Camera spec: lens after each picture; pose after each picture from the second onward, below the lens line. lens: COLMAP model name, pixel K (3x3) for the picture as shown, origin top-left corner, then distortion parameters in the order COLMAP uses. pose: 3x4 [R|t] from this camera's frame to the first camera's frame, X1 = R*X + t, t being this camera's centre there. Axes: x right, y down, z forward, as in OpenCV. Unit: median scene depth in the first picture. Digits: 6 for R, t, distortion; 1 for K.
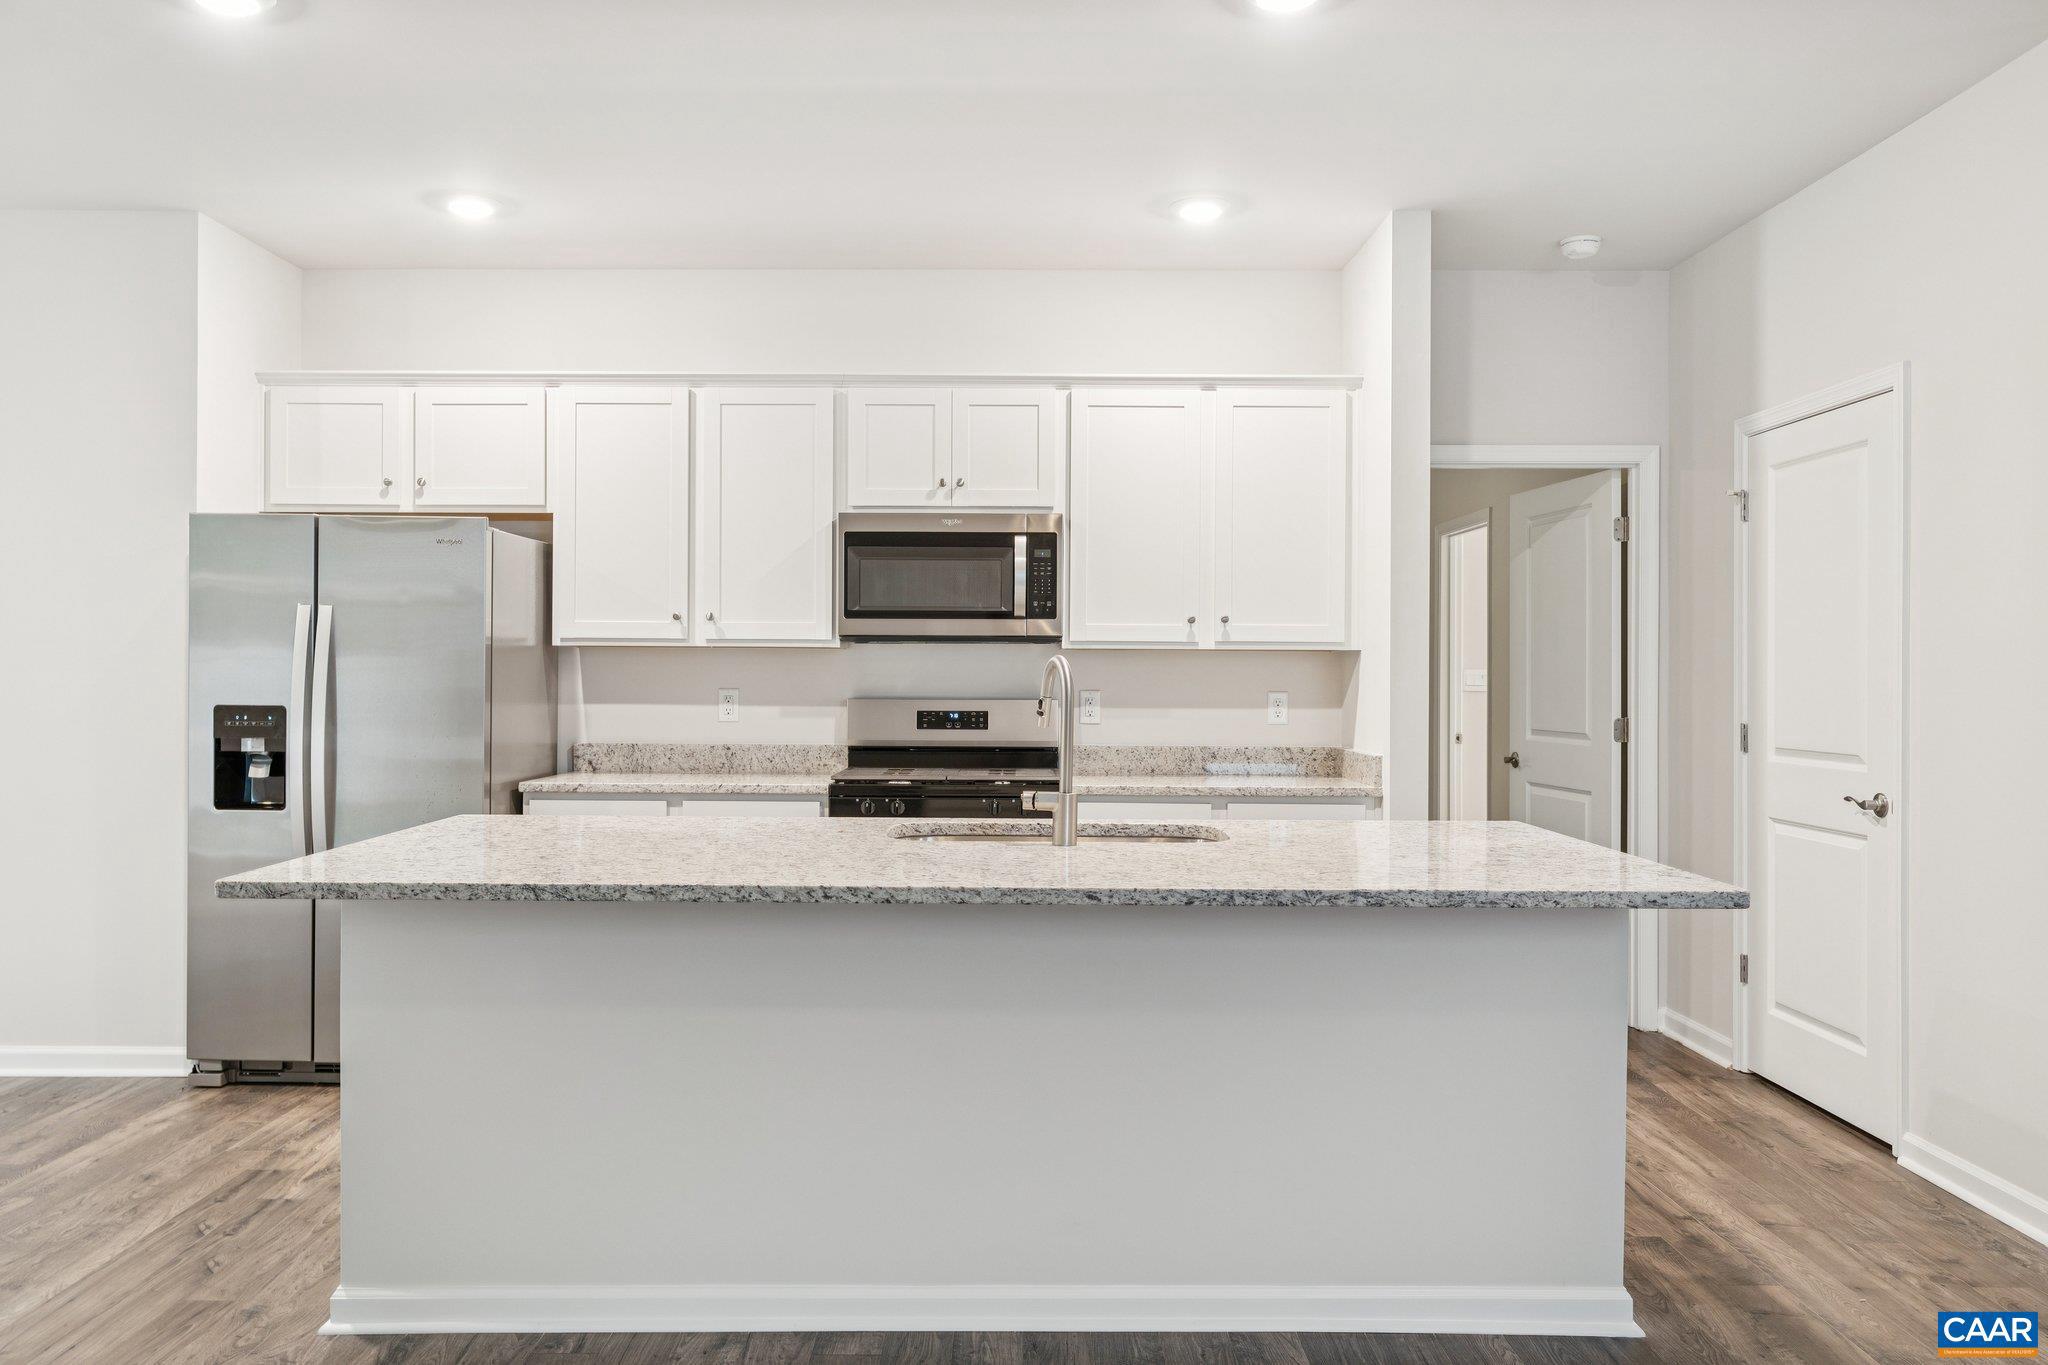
lens RADIAL K [[1534.7, 0, 972.9], [0, 1534.7, 667.4], [0, 0, 1]] dist [0.000802, -0.000956]
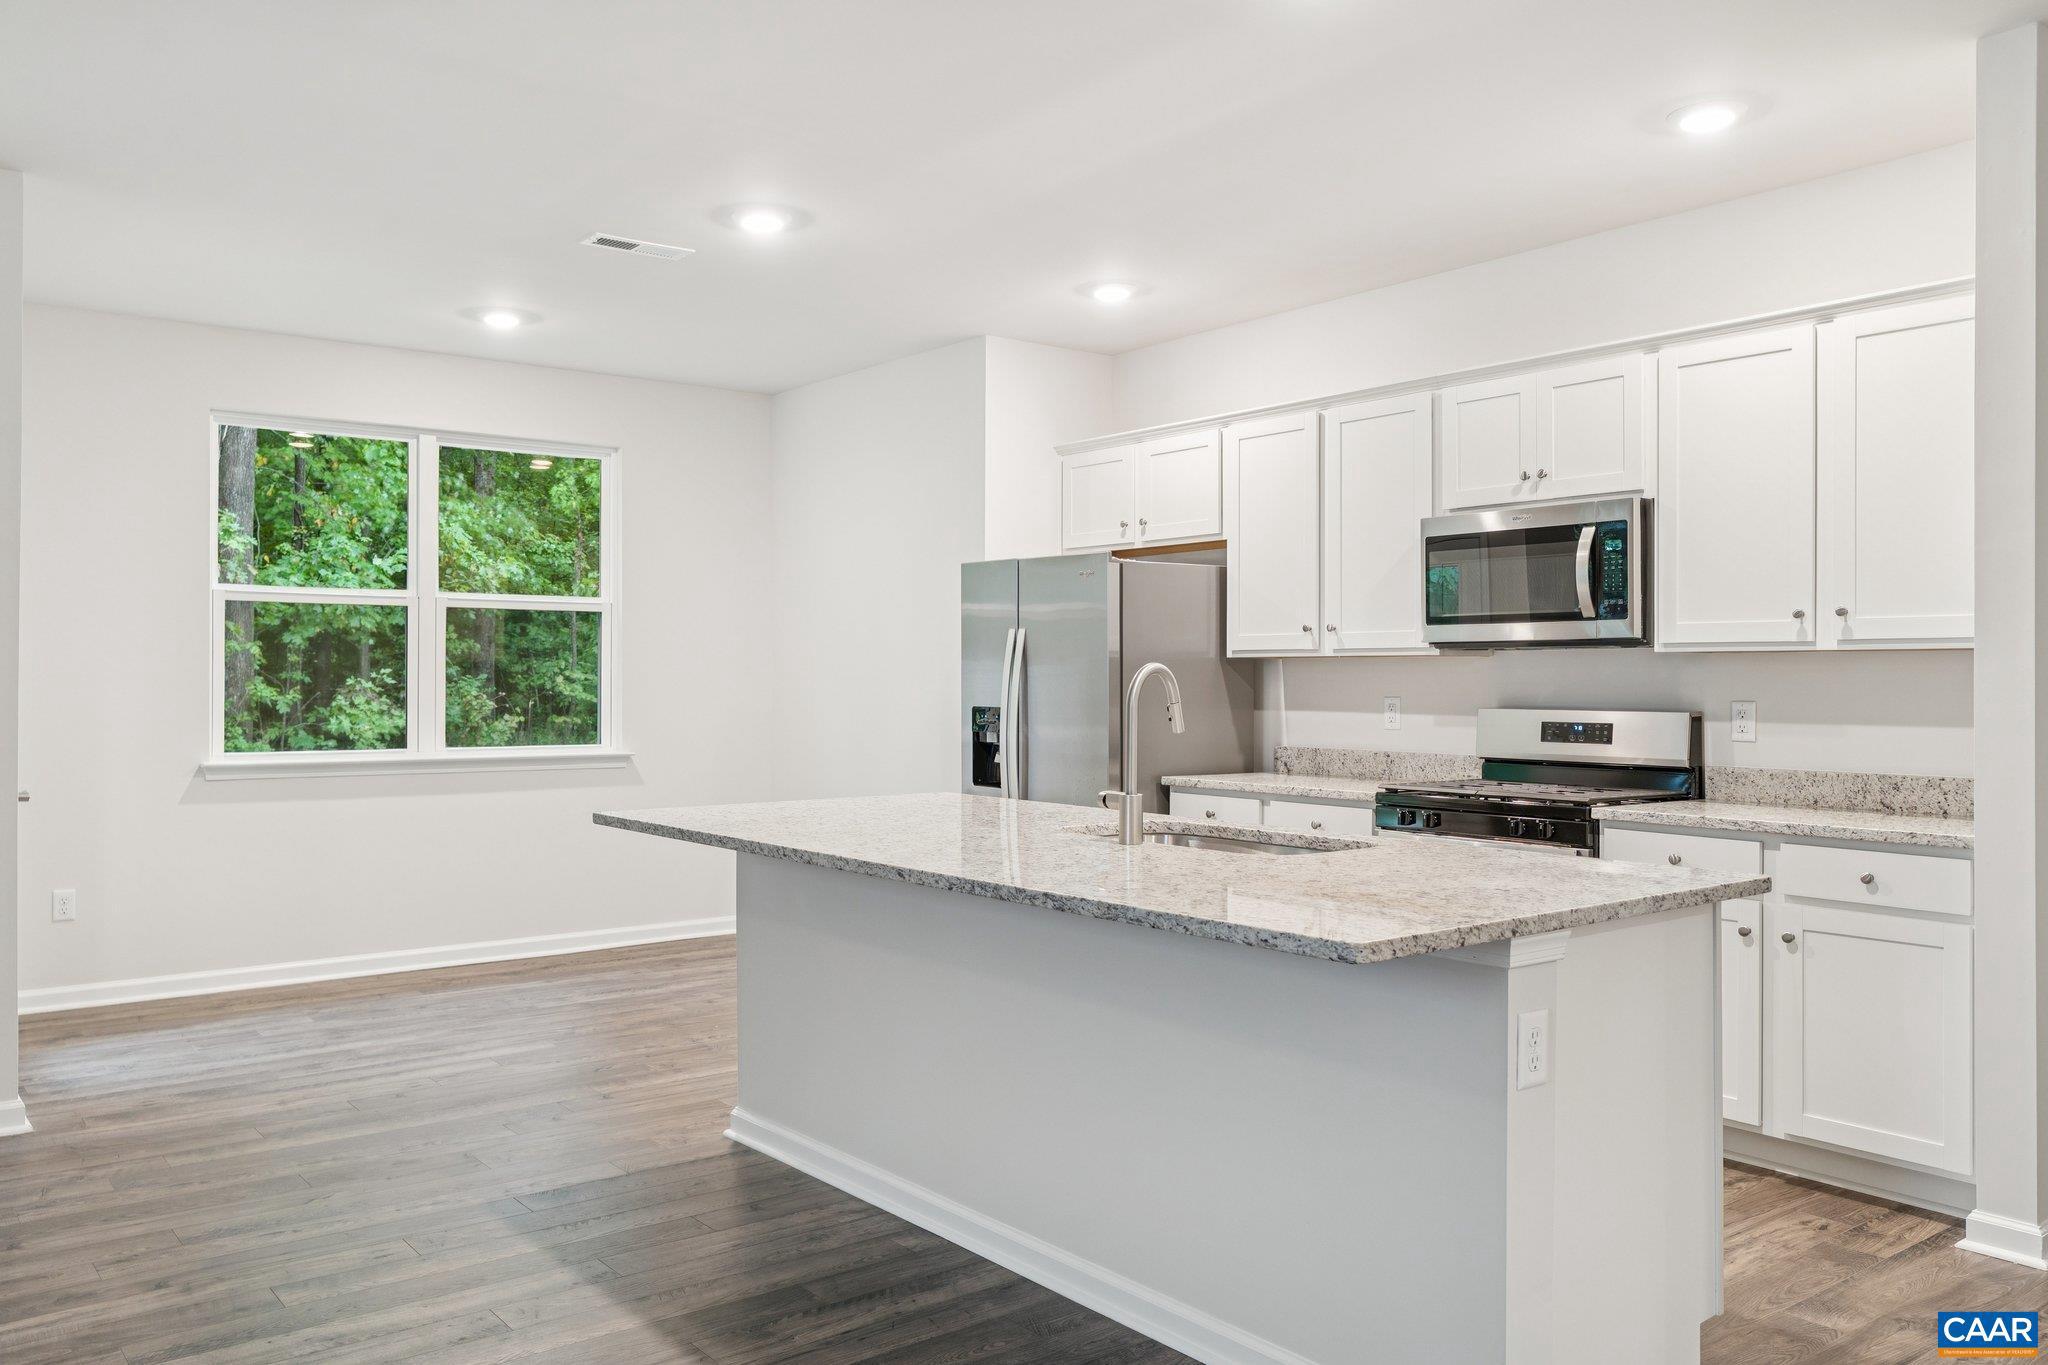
lens RADIAL K [[1534.7, 0, 972.9], [0, 1534.7, 667.4], [0, 0, 1]] dist [0.000802, -0.000956]
pose [[0.616198, -0.009758, -0.787531, 0.504409], [0.003791, 0.999948, -0.009424, 0.002929], [0.787582, 0.002821, 0.616203, 0.165881]]
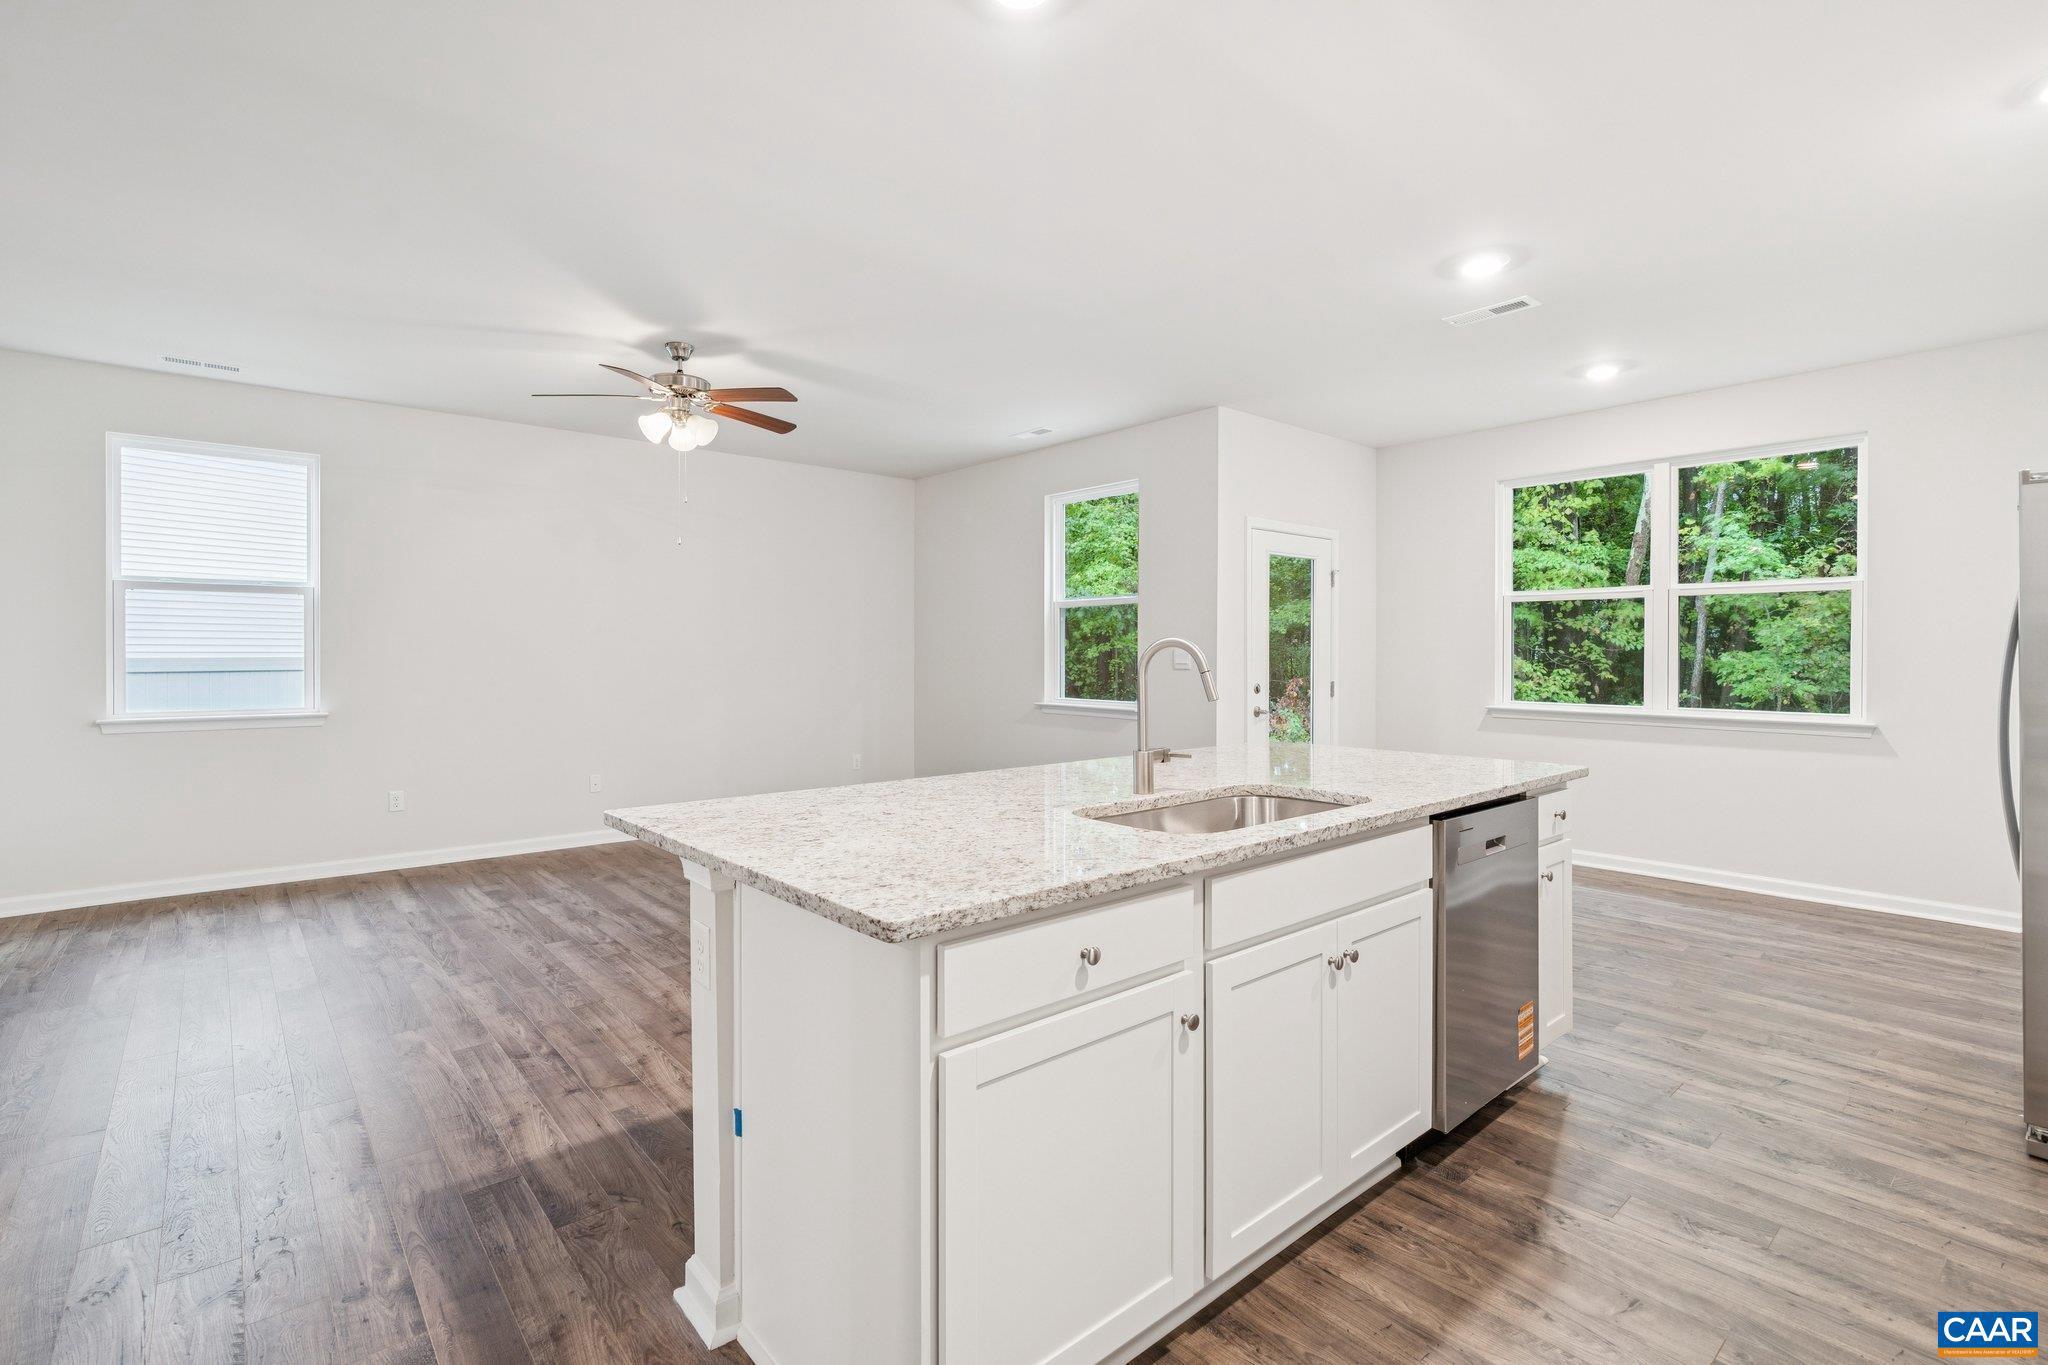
lens RADIAL K [[947.0, 0, 1032.3], [0, 947.0, 656.8], [0, 0, 1]] dist [-0.002608, -0.000168]
pose [[-0.740250, -0.001396, -0.672330, 0.392159], [-0.002120, 0.999998, 0.000258, 0.003823], [0.672329, 0.001616, -0.740251, 0.932819]]
